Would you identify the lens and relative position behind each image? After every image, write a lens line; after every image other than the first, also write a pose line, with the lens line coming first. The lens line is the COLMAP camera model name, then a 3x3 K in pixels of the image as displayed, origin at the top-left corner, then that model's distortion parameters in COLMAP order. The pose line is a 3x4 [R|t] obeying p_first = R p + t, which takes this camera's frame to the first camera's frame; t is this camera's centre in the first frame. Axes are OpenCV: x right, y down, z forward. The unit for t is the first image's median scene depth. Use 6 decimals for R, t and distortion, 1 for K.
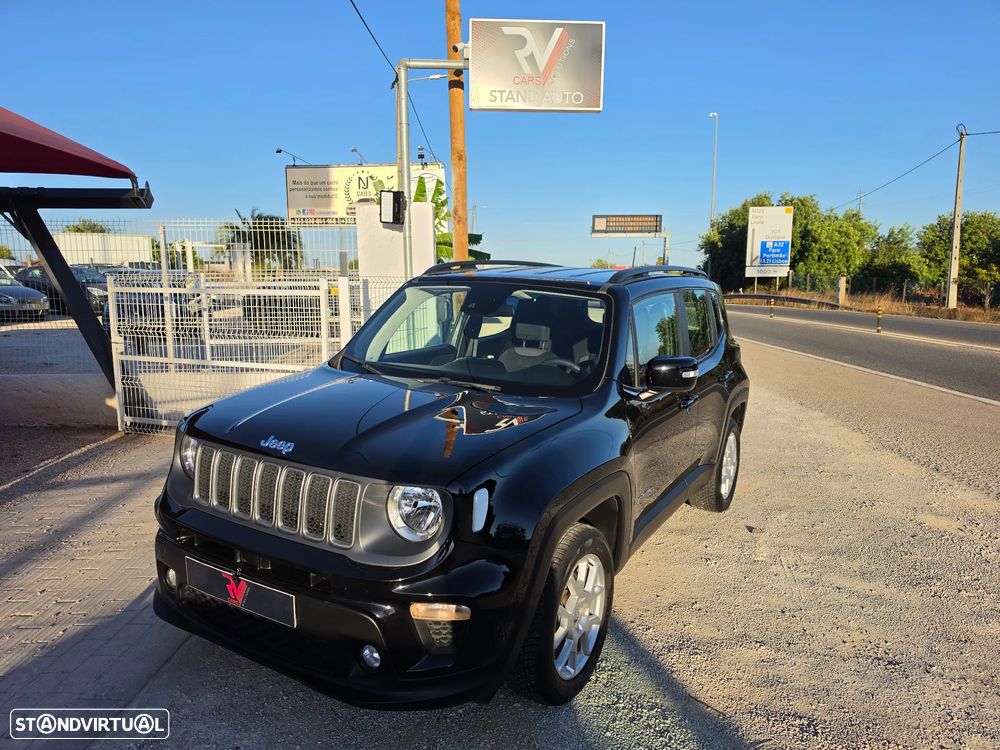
lens RADIAL K [[752.4, 0, 493.1], [0, 752.4, 392.7], [0, 0, 1]] dist [0.099978, -0.142948]
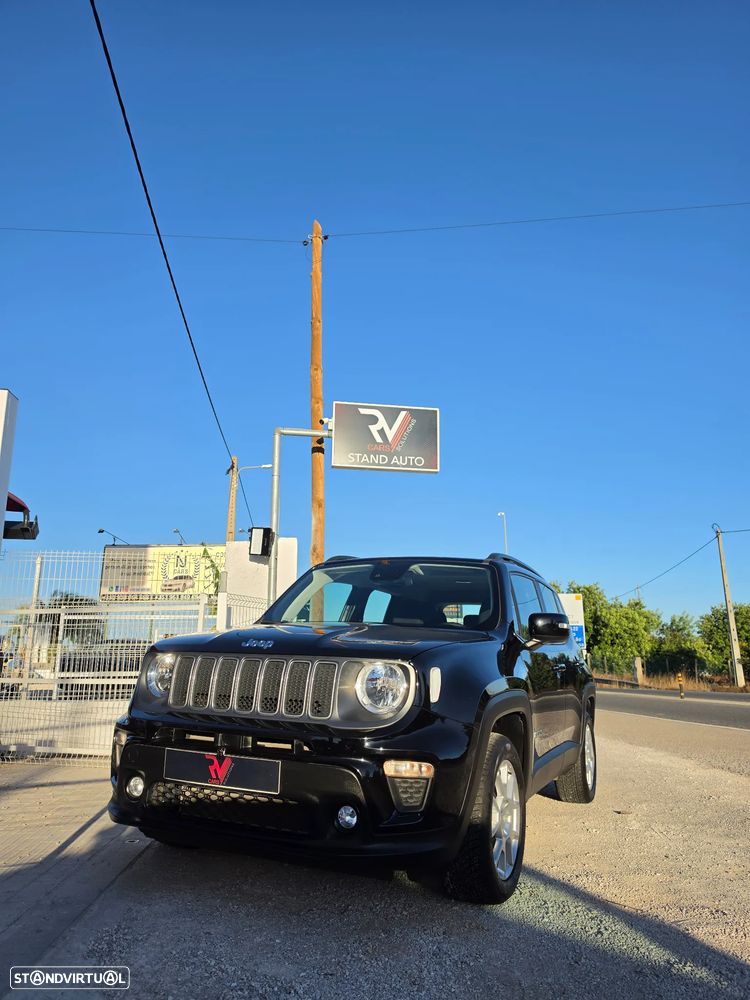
lens RADIAL K [[765.4, 0, 367.4], [0, 765.4, 477.2], [0, 0, 1]] dist [0.207421, -0.350131]
pose [[0.993027, 0.039464, 0.111090, -0.100603], [0.009076, 0.913919, -0.405795, 0.128917], [-0.117541, 0.403973, 0.907188, -0.100000]]
